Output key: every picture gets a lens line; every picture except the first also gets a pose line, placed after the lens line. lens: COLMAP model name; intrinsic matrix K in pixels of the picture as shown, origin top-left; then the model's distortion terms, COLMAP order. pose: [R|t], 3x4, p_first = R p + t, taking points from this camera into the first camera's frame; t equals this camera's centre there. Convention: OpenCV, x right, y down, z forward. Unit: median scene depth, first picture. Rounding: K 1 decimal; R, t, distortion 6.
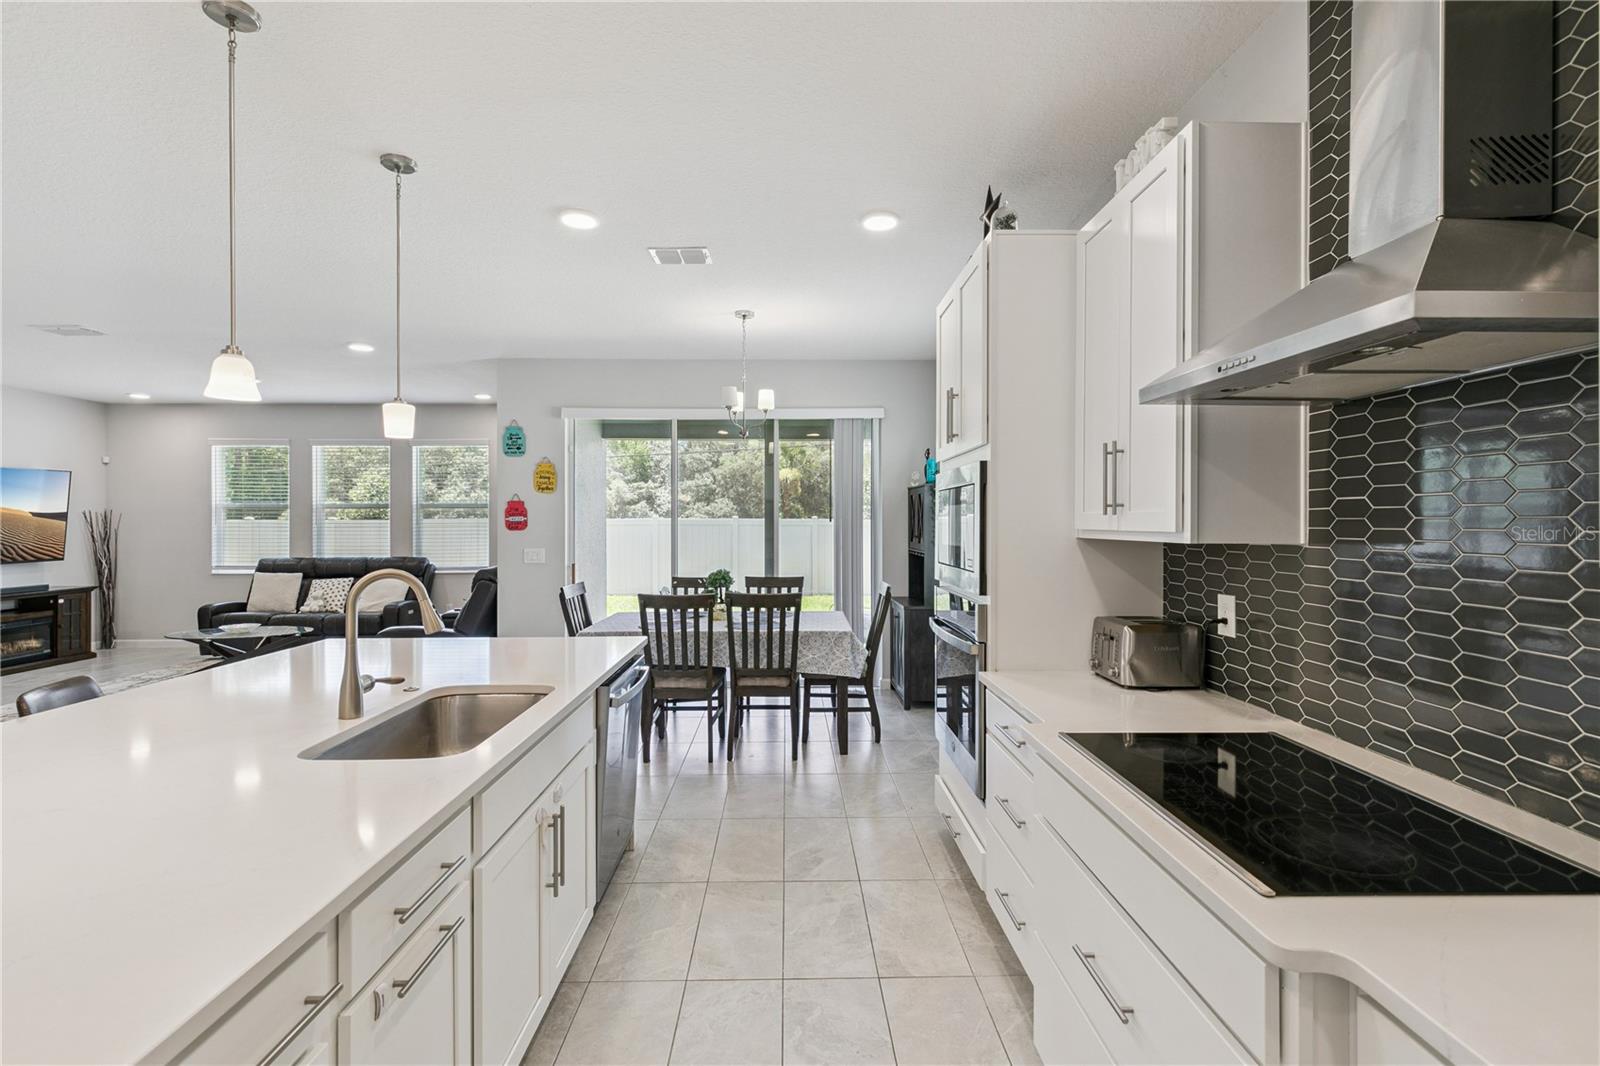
lens RADIAL K [[716.2, 0, 799.1], [0, 716.2, 523.2], [0, 0, 1]] dist [0.000907, 0.000599]
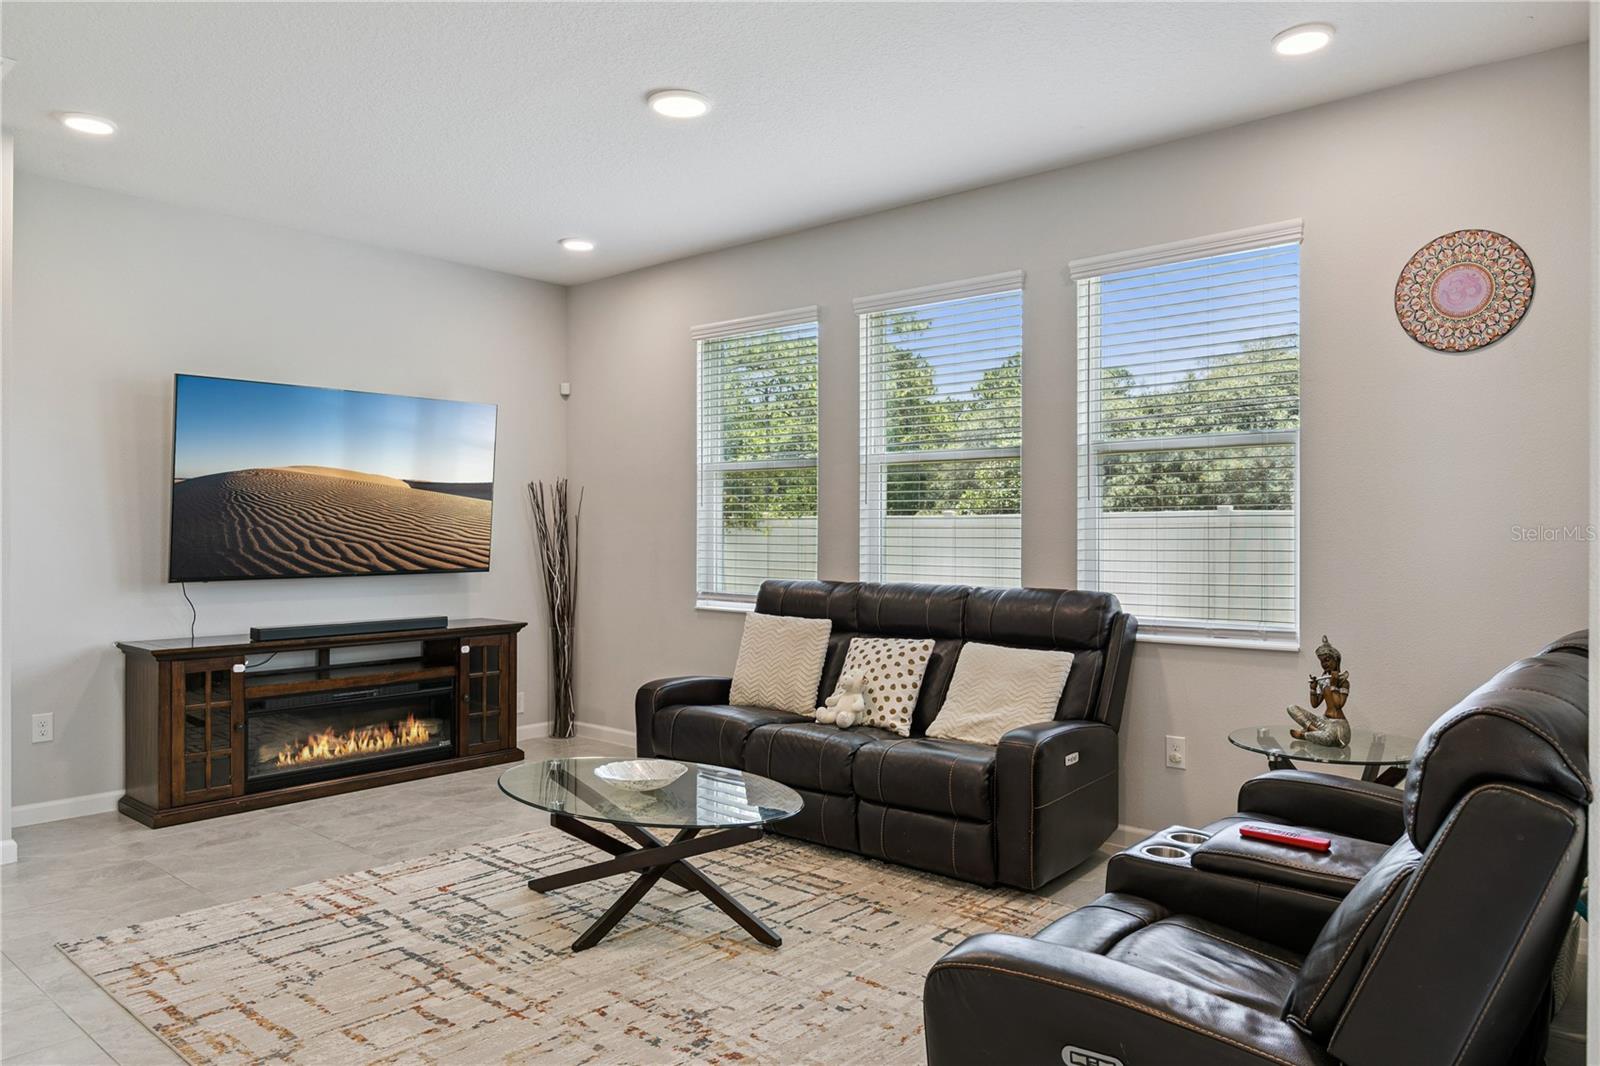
lens RADIAL K [[1073.9, 0, 805.1], [0, 1073.9, 531.6], [0, 0, 1]] dist [-0.002396, -0.000489]
pose [[0.740130, 0.004650, -0.672447, -0.321228], [-0.006093, 0.999981, 0.000210, 0.021110], [0.672436, 0.003942, 0.740145, 0.588441]]
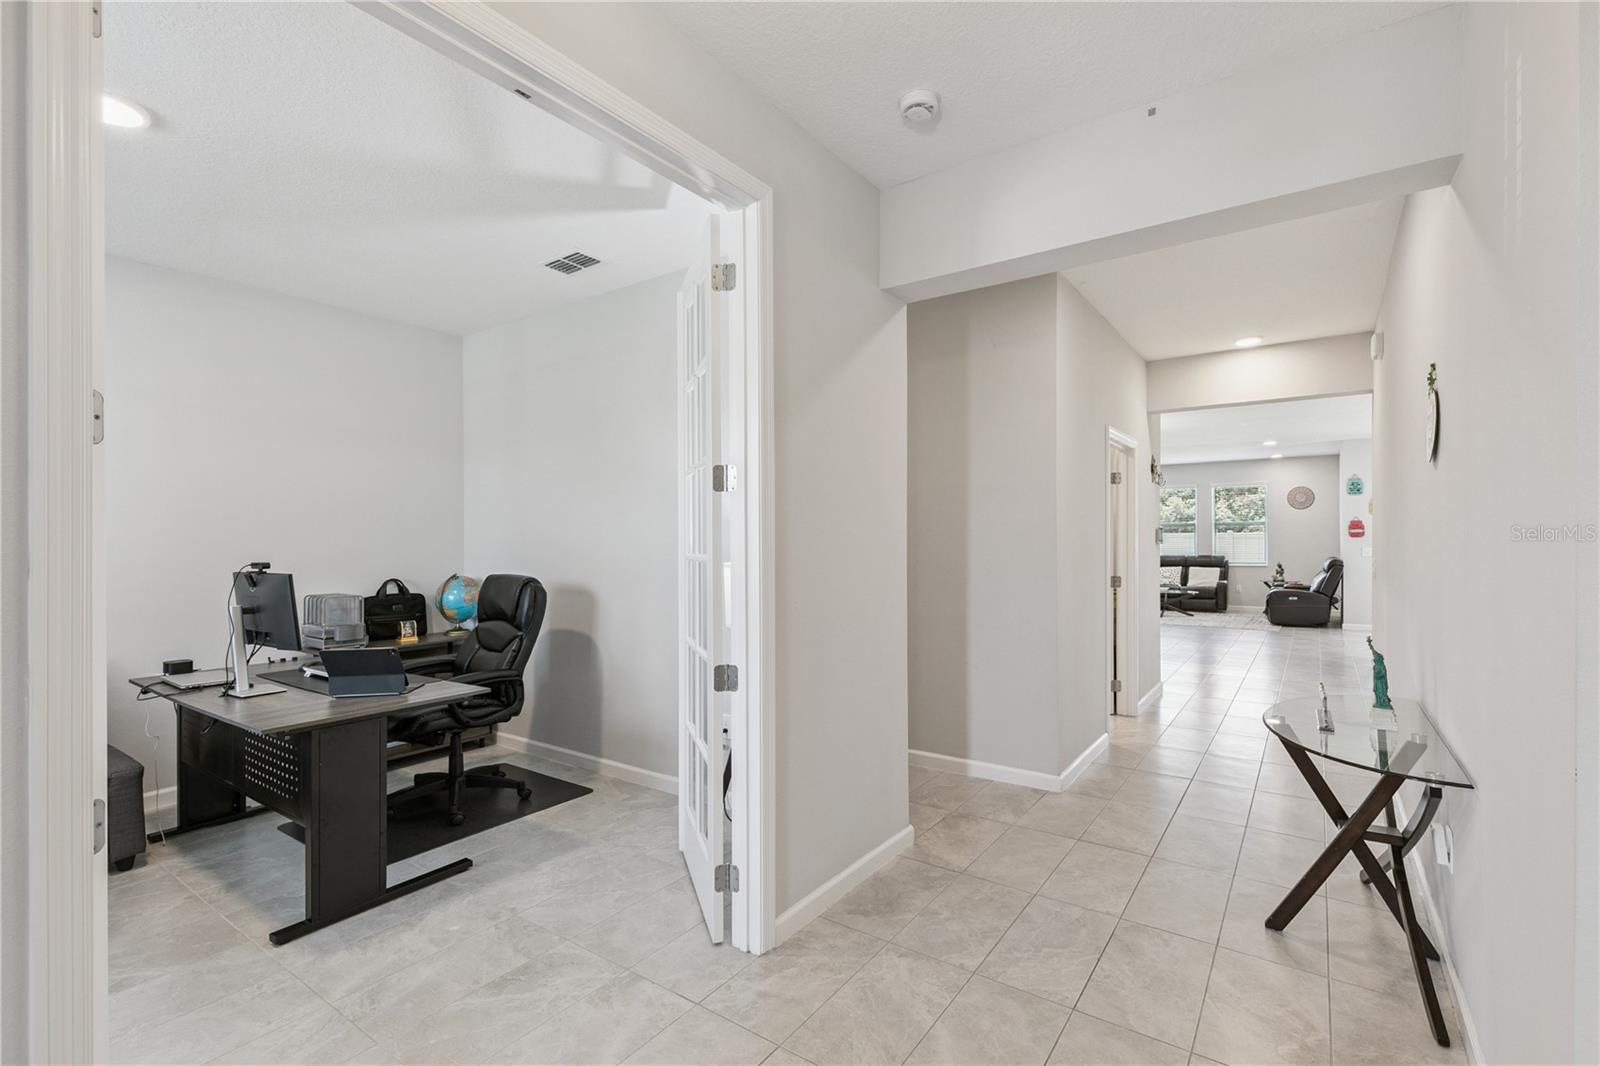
lens RADIAL K [[716.2, 0, 804.1], [0, 716.2, 534.6], [0, 0, 1]] dist [0.000907, 0.000599]
pose [[0.797121, -0.006395, -0.603785, -0.338594], [0.002188, 0.999968, -0.007702, 0.011375], [0.603815, 0.004818, 0.797110, -0.985265]]
